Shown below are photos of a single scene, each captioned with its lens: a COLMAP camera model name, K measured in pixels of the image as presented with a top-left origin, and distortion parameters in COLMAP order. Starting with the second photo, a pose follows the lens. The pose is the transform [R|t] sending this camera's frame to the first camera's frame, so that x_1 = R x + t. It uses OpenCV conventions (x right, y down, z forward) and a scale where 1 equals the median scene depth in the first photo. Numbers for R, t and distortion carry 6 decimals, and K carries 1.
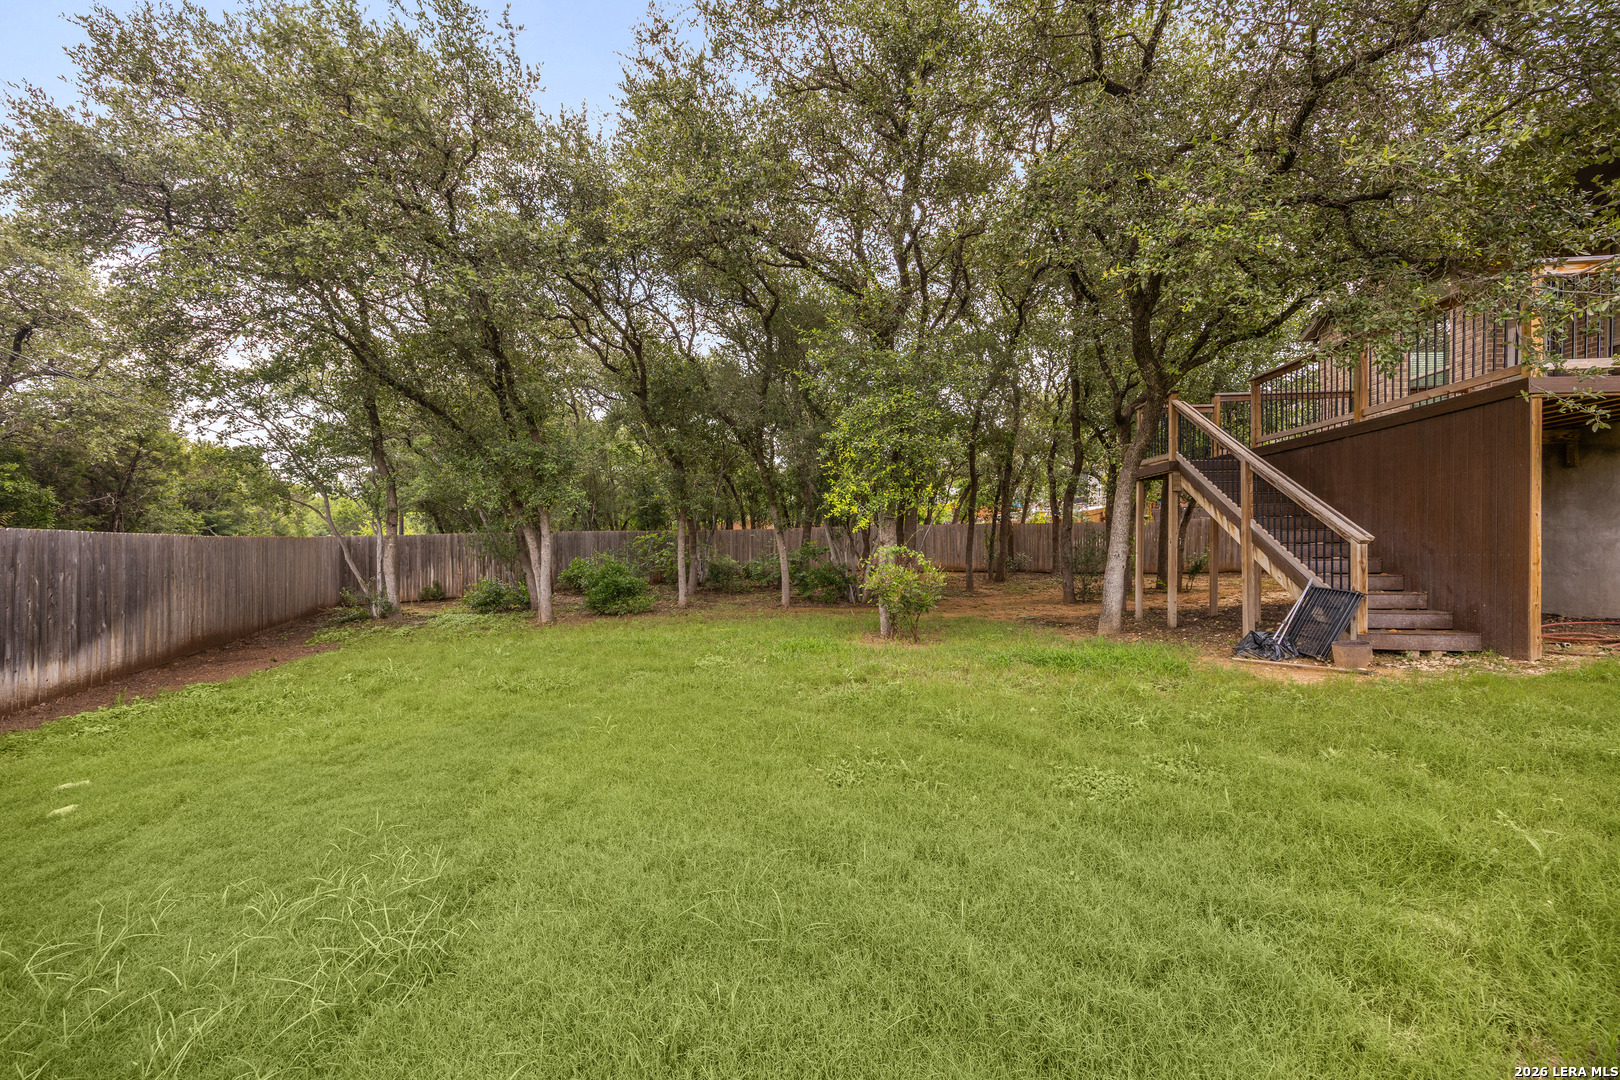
lens RADIAL K [[647.5, 0, 808.4], [0, 647.5, 548.7], [0, 0, 1]] dist [0.001692, 0.000066]
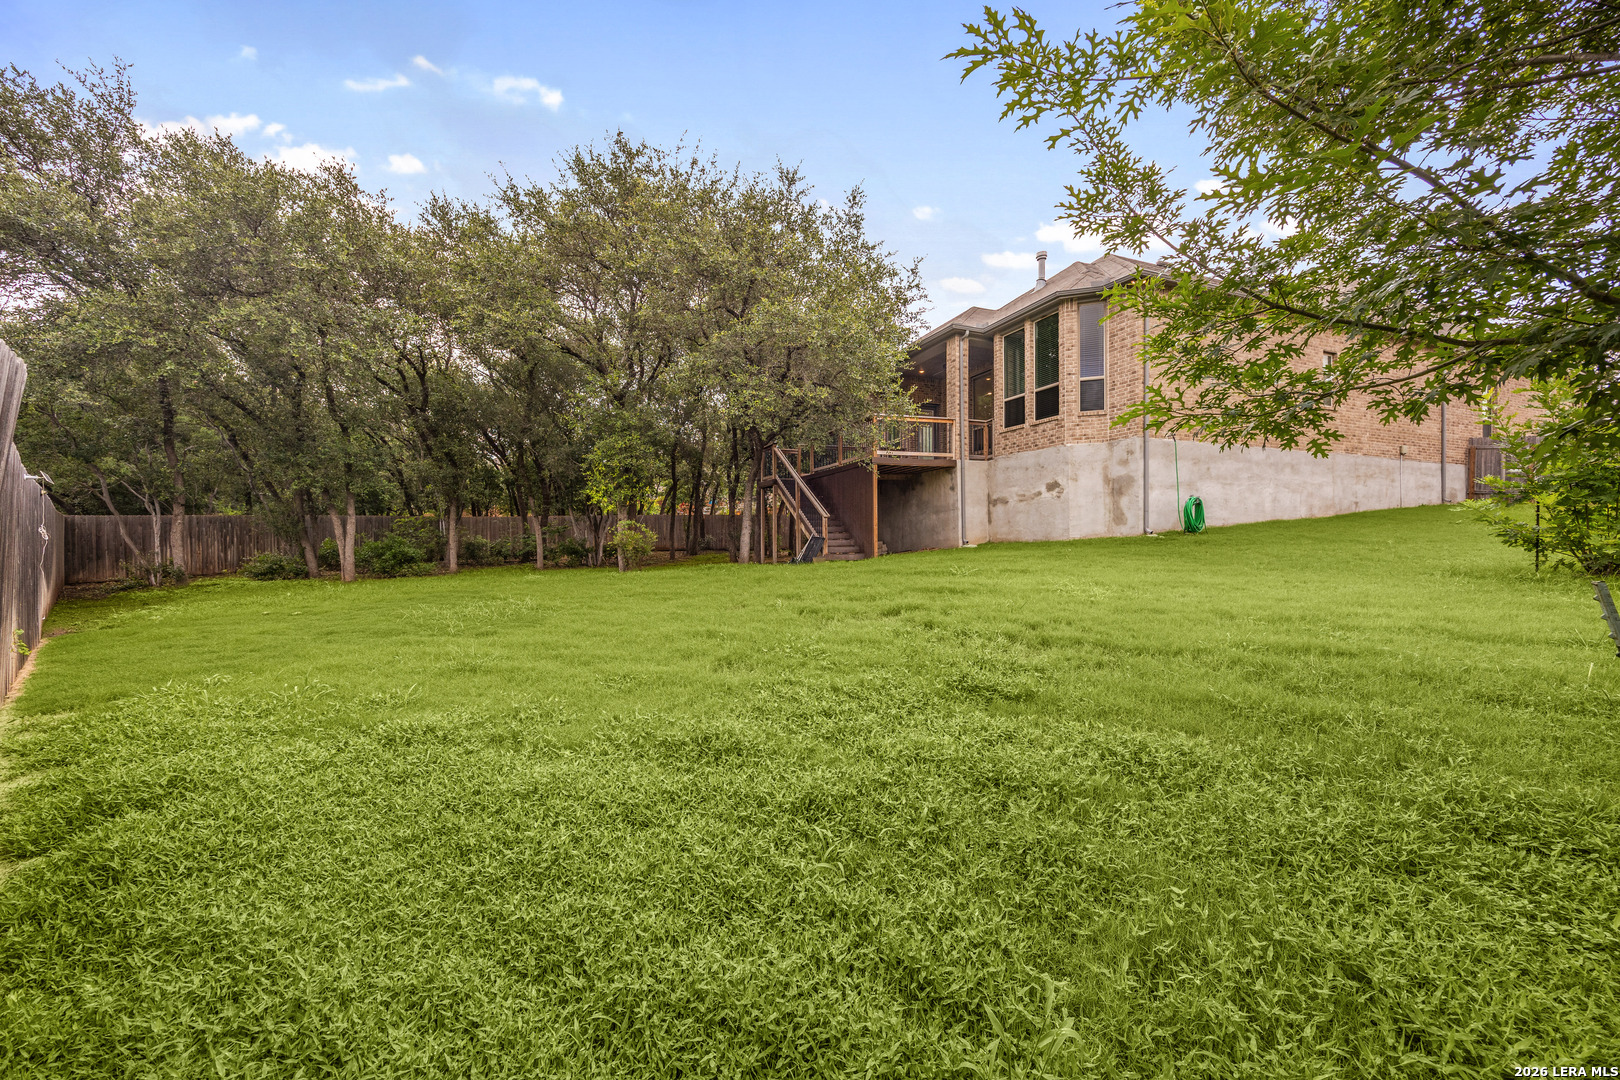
lens RADIAL K [[647.5, 0, 806.9], [0, 647.5, 539.5], [0, 0, 1]] dist [0.001692, 0.000066]
pose [[0.903752, -0.000613, 0.428056, -0.124769], [0.004900, 0.999948, -0.008914, 0.044215], [-0.428029, 0.010153, 0.903708, -0.556271]]
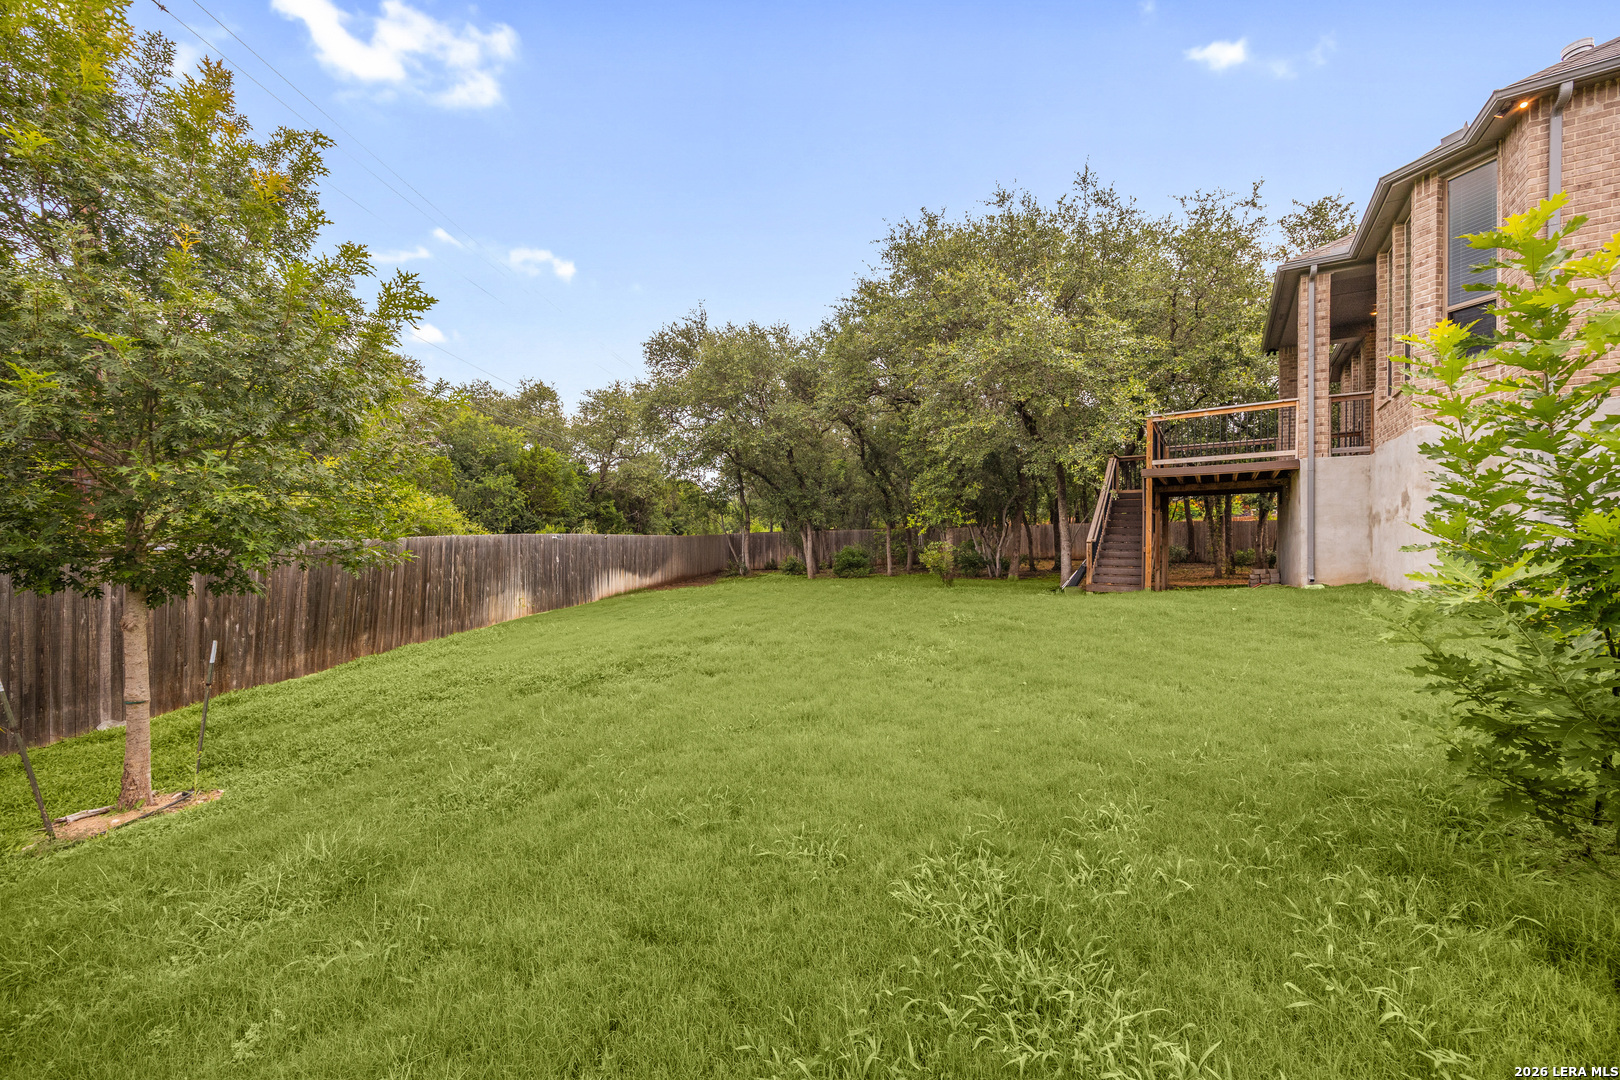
lens RADIAL K [[647.5, 0, 810.1], [0, 647.5, 537.1], [0, 0, 1]] dist [0.001692, 0.000066]
pose [[0.865279, 0.003612, -0.501278, 0.503042], [-0.005467, 0.999983, -0.002231, -0.007286], [0.501261, 0.004671, 0.865283, -0.612239]]
